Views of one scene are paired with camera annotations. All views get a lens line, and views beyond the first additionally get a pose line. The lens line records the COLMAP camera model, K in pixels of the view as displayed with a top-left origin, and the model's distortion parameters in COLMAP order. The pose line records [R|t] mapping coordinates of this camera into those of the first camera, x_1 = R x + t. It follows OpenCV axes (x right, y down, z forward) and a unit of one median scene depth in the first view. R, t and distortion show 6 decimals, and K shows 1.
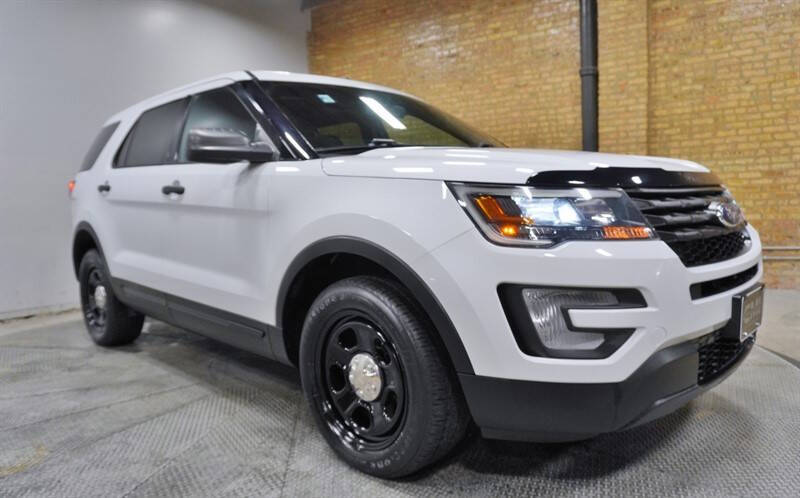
lens RADIAL K [[583.4, 0, 401.1], [0, 583.4, 240.2], [0, 0, 1]] dist [-0.046120, 0.039963]
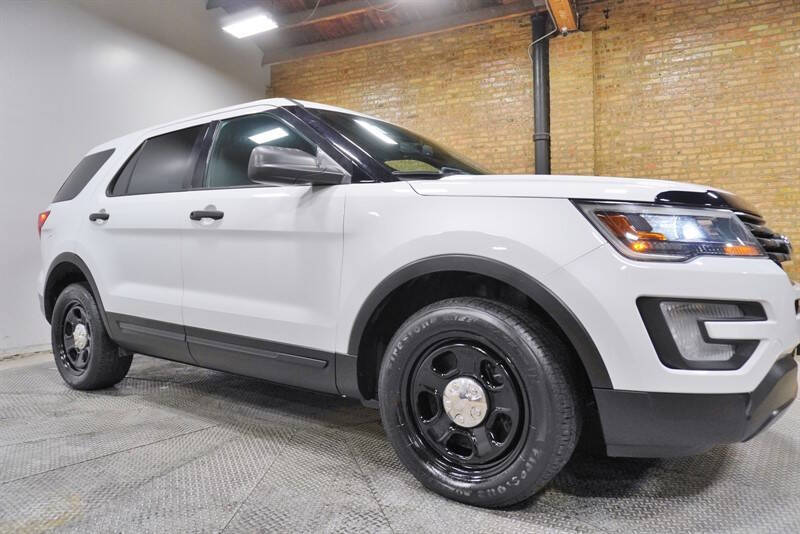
lens RADIAL K [[551.3, 0, 404.7], [0, 551.3, 259.7], [0, 0, 1]] dist [-0.046694, 0.034226]
pose [[0.984539, 0.023468, 0.173585, -0.112519], [-0.010547, 0.997129, -0.074988, 0.024155], [-0.174846, 0.071997, 0.981960, 0.037034]]
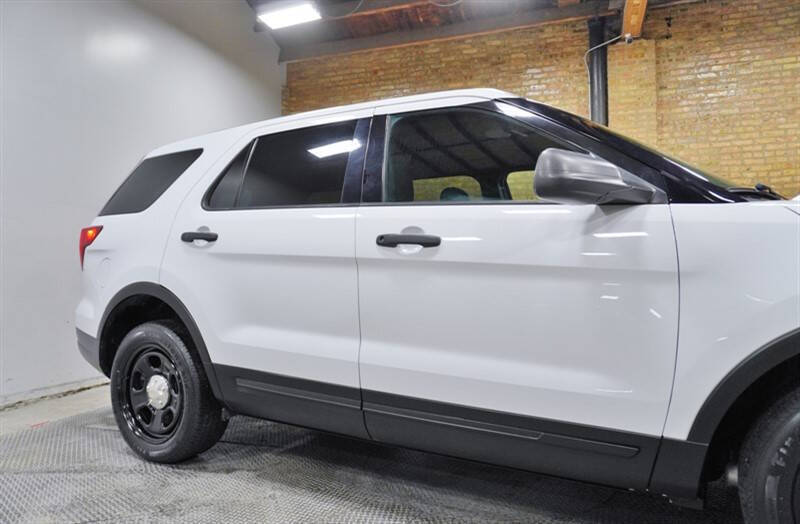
lens RADIAL K [[551.1, 0, 400.9], [0, 551.1, 257.8], [0, 0, 1]] dist [-0.042371, 0.027382]
pose [[0.962541, 0.032165, 0.269221, -0.283910], [-0.005910, 0.995191, -0.097771, -0.000627], [-0.271071, 0.092518, 0.958103, 0.184016]]
